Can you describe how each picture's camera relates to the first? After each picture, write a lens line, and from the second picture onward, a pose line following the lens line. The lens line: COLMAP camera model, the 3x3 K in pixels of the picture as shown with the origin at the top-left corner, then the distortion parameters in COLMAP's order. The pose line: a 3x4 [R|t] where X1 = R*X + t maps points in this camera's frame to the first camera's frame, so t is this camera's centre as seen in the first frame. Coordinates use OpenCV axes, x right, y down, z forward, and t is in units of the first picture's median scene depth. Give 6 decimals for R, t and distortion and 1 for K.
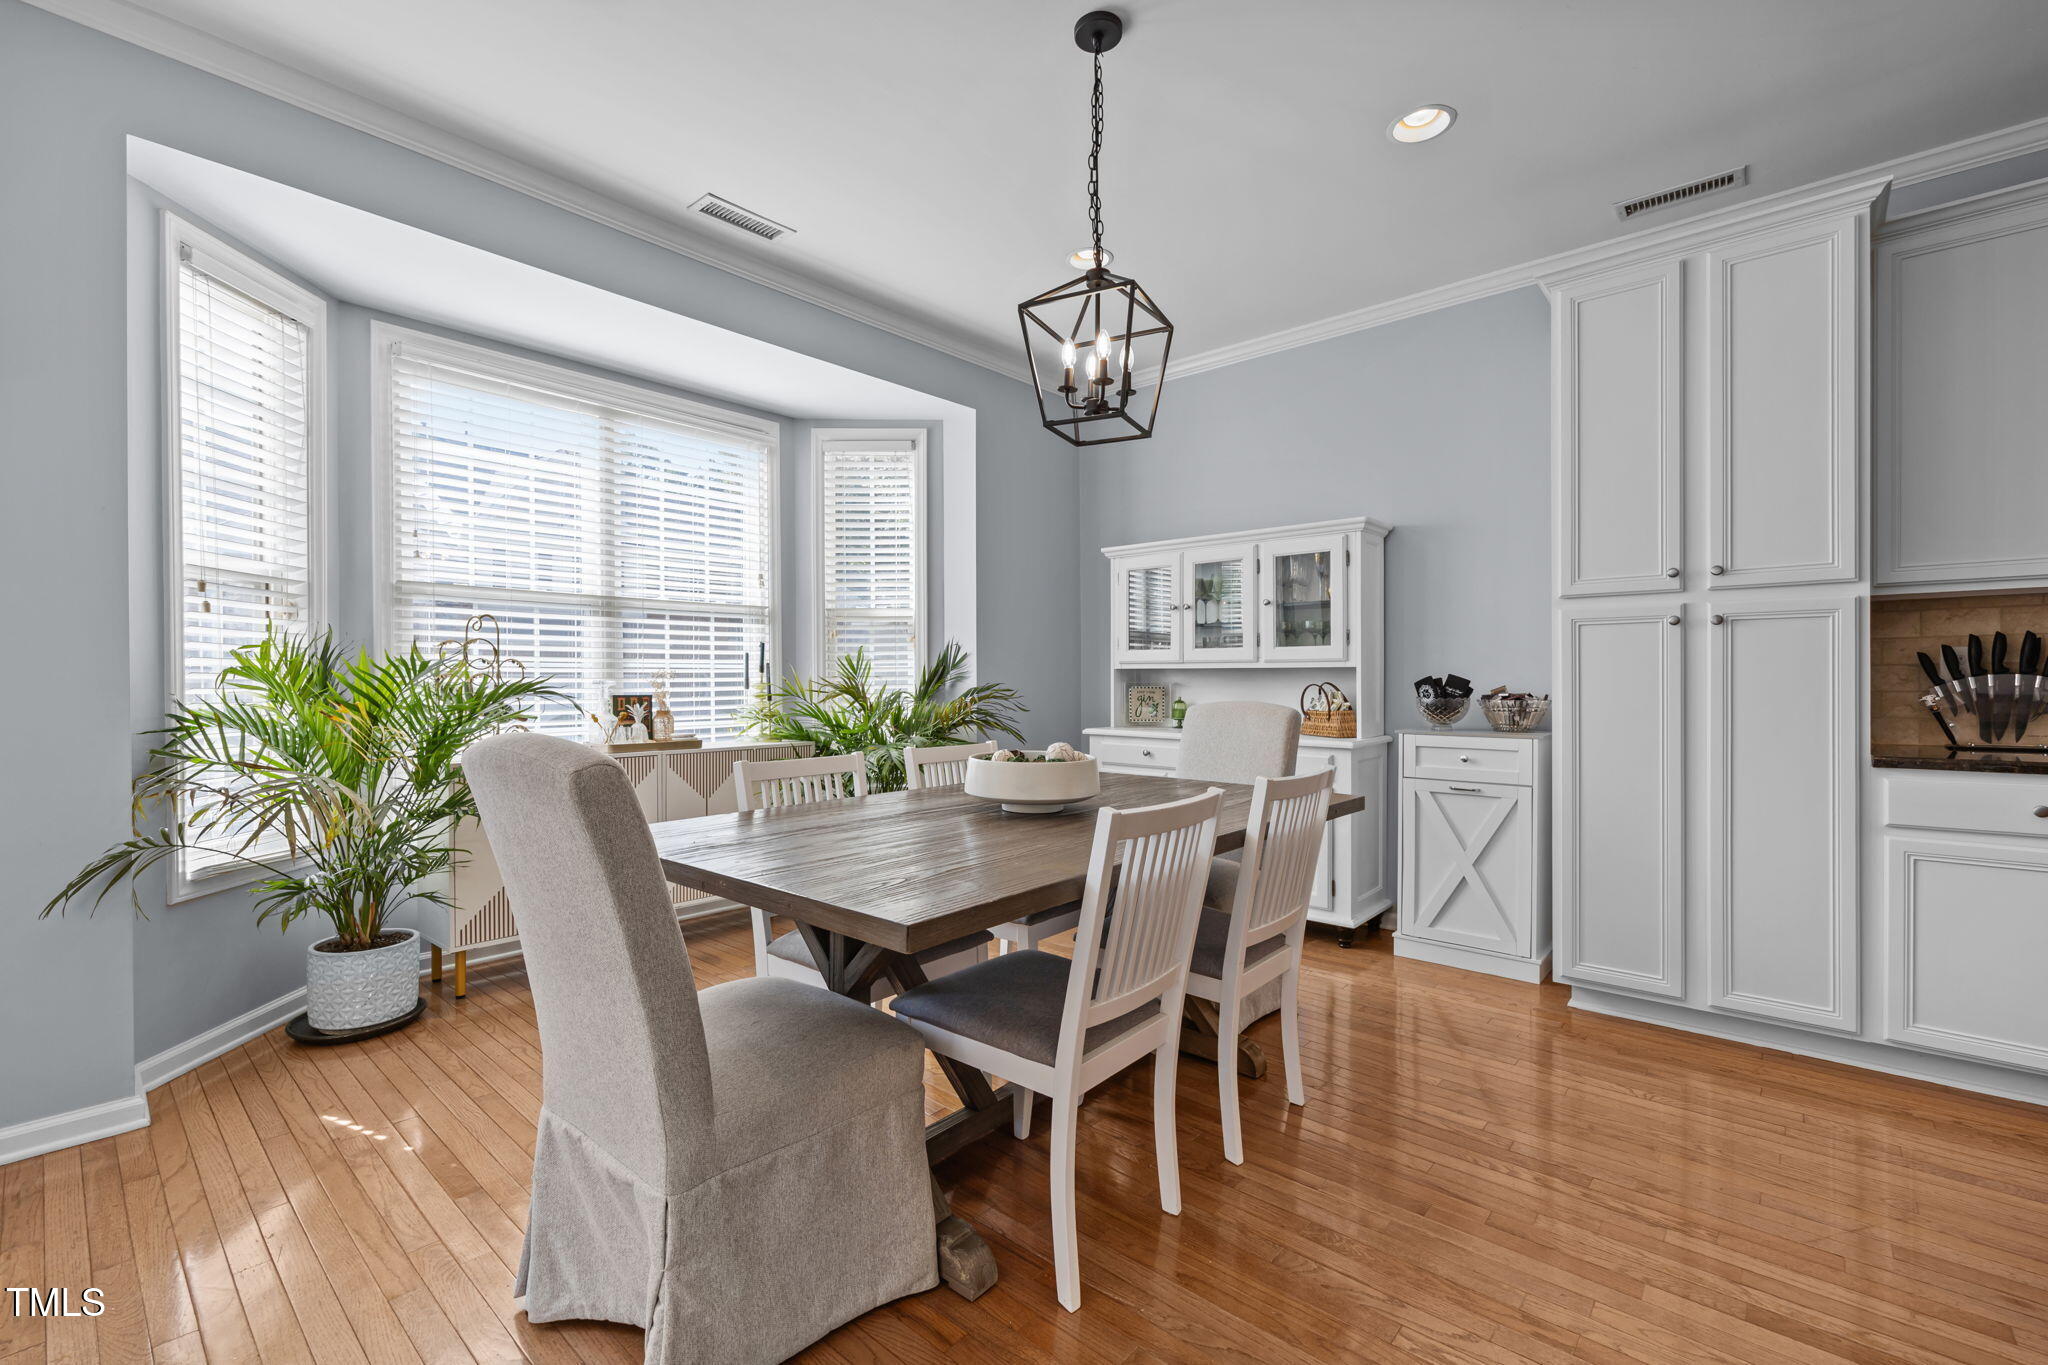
lens RADIAL K [[875.8, 0, 1022.0], [0, 875.8, 677.2], [0, 0, 1]] dist [0.002927, -0.000187]
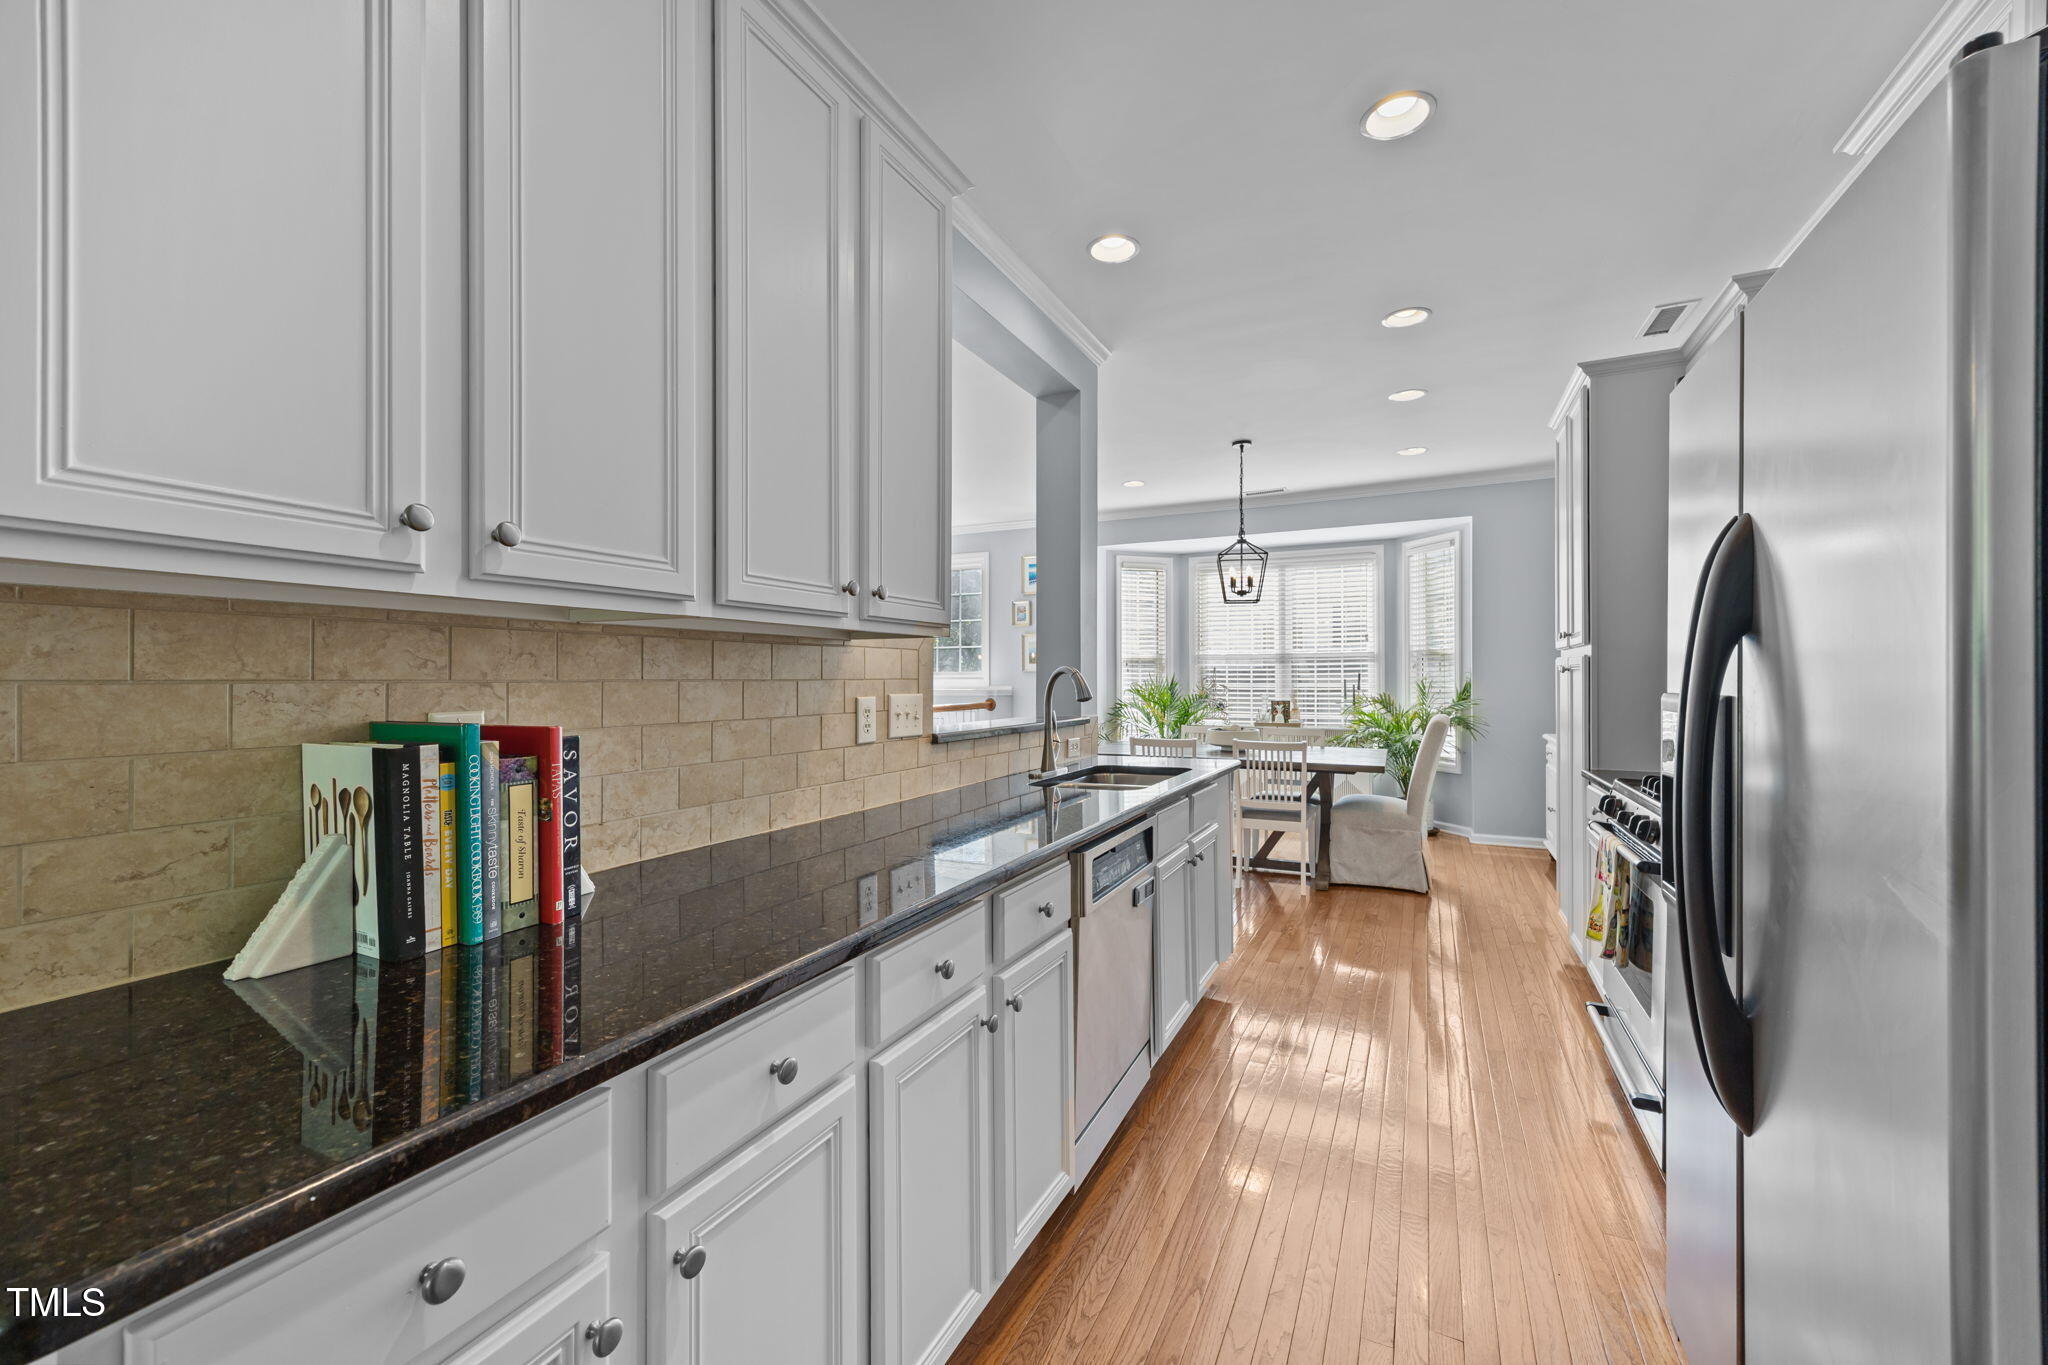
lens RADIAL K [[875.8, 0, 1017.0], [0, 875.8, 678.9], [0, 0, 1]] dist [0.002927, -0.000187]
pose [[0.277952, -0.000463, -0.960595, 1.396736], [0.001083, 0.999999, -0.000168, -0.032290], [0.960594, -0.000993, 0.277953, -0.200338]]
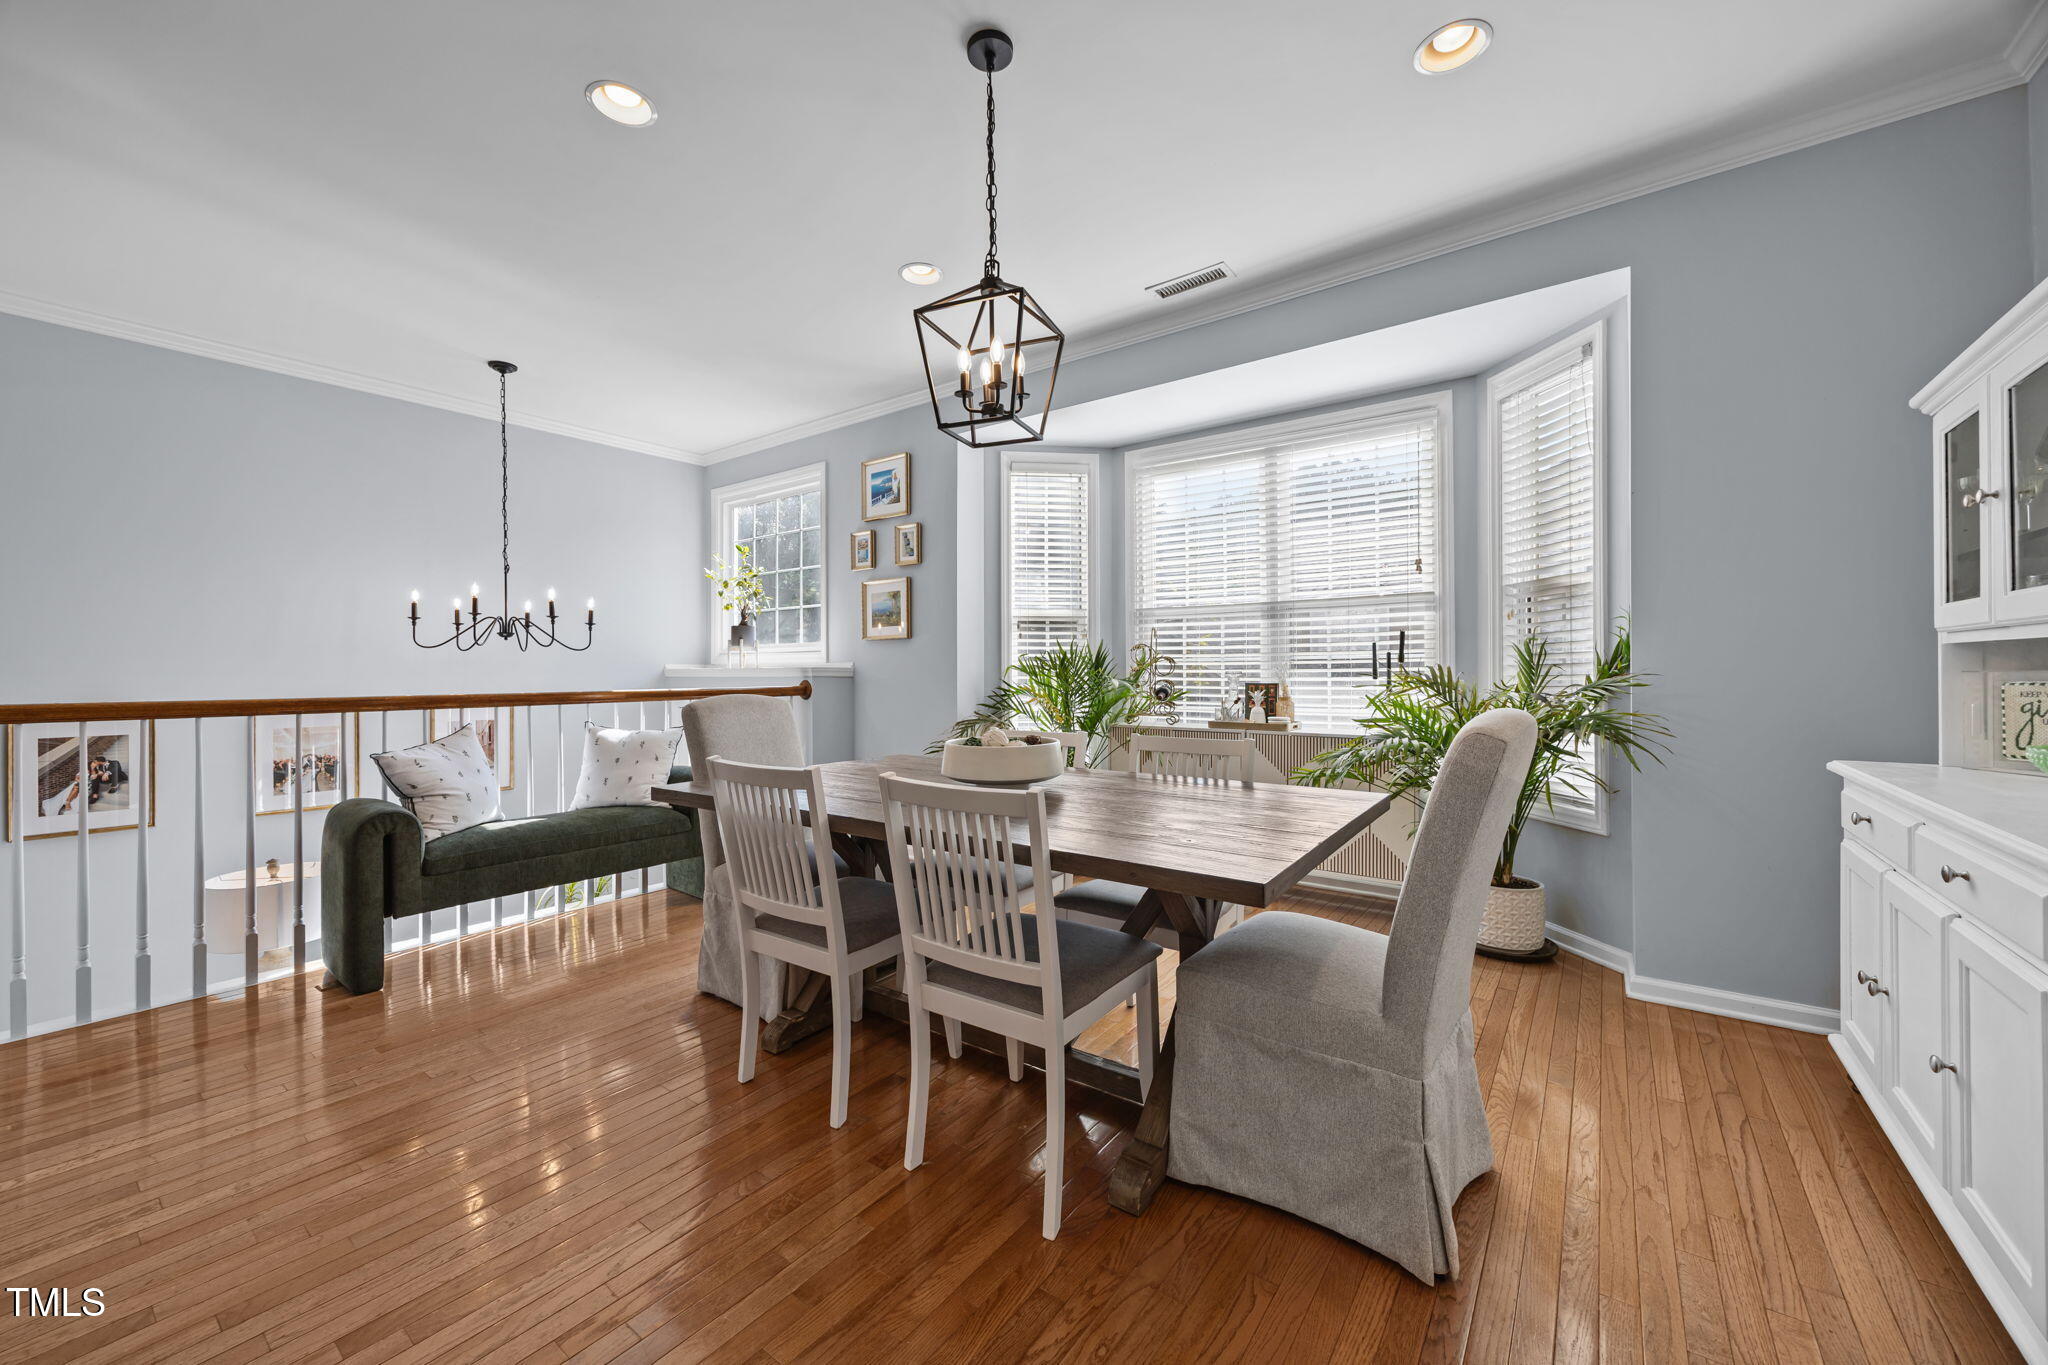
lens RADIAL K [[793.9, 0, 1027.5], [0, 793.9, 677.9], [0, 0, 1]] dist [0.000580, 0.000289]
pose [[0.085138, 0.006738, -0.996346, 0.614656], [0.006340, 0.999953, 0.007304, 0.003238], [0.996349, -0.006938, 0.085092, 0.575640]]
